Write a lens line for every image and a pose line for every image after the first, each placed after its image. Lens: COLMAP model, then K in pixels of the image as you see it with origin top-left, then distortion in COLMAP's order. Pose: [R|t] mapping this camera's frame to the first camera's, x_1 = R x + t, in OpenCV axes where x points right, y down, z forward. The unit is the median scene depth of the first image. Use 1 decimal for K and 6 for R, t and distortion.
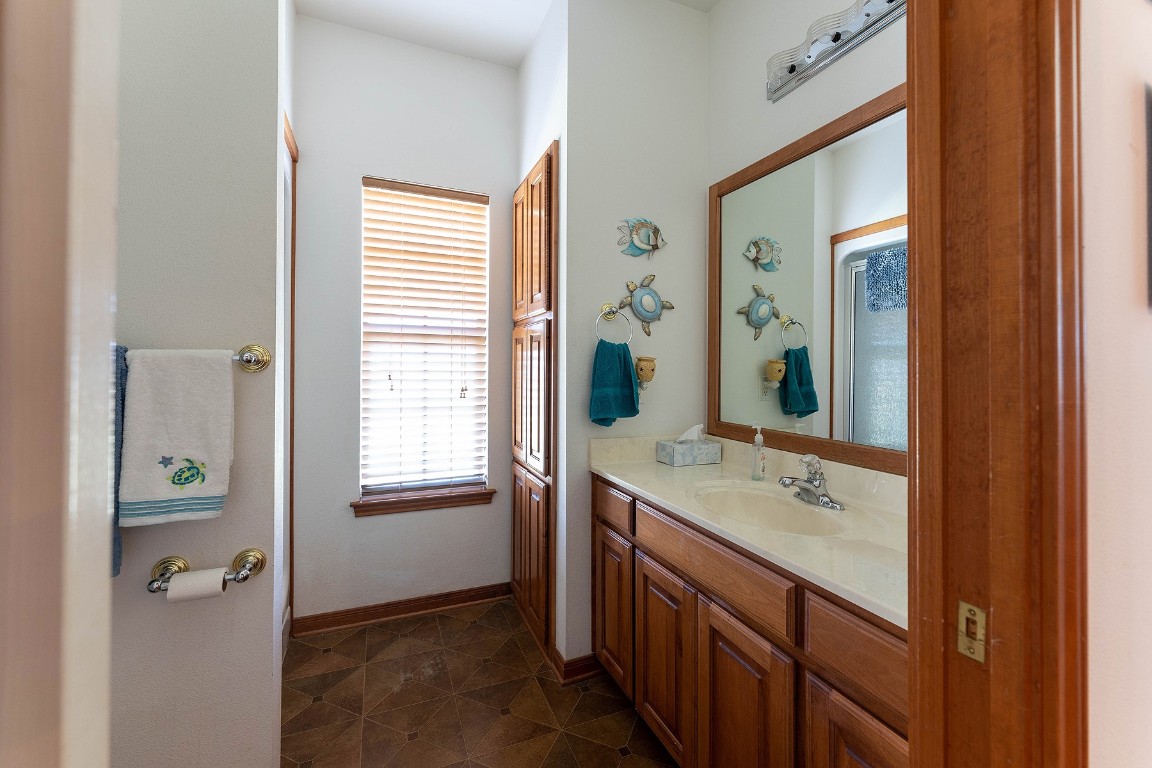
lens RADIAL K [[466.7, 0, 574.1], [0, 466.7, 359.5], [0, 0, 1]] dist [0.000643, 0.000072]
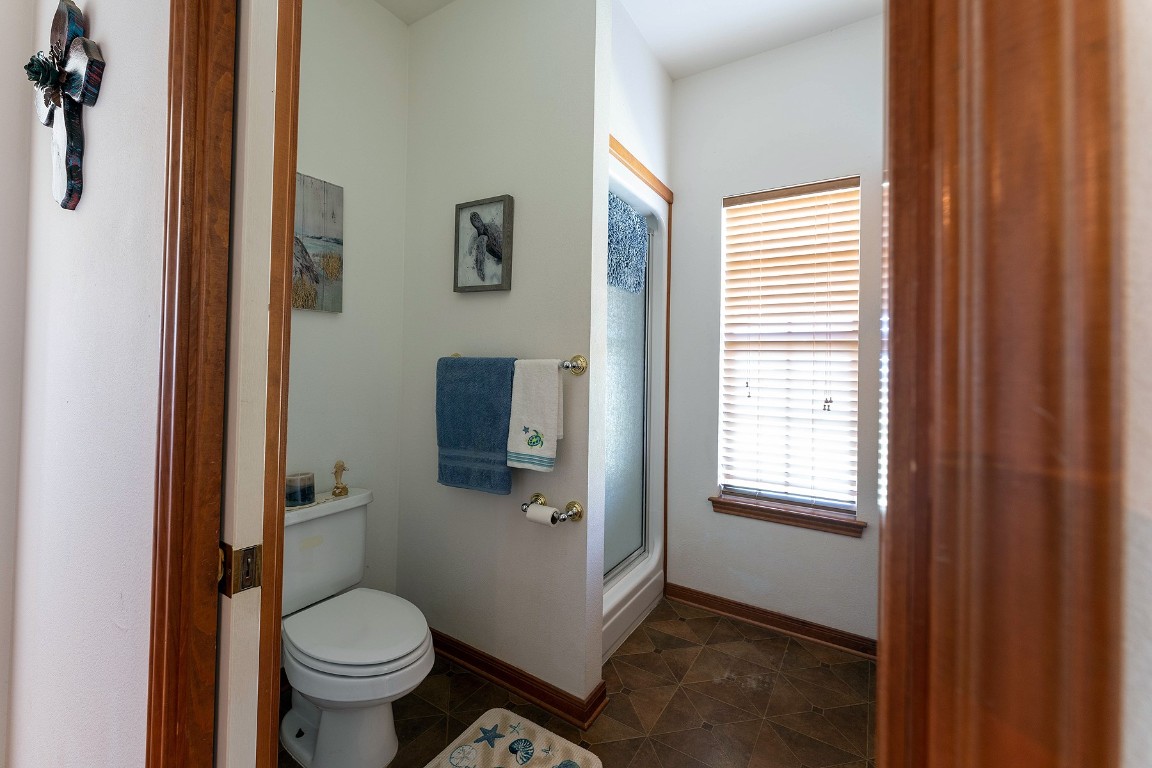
lens RADIAL K [[466.7, 0, 574.1], [0, 466.7, 359.5], [0, 0, 1]] dist [0.000643, 0.000072]
pose [[0.579810, -0.011248, -0.814674, 0.235068], [-0.004341, 0.999848, -0.016894, 0.002059], [0.814740, 0.013332, 0.579673, 0.094764]]
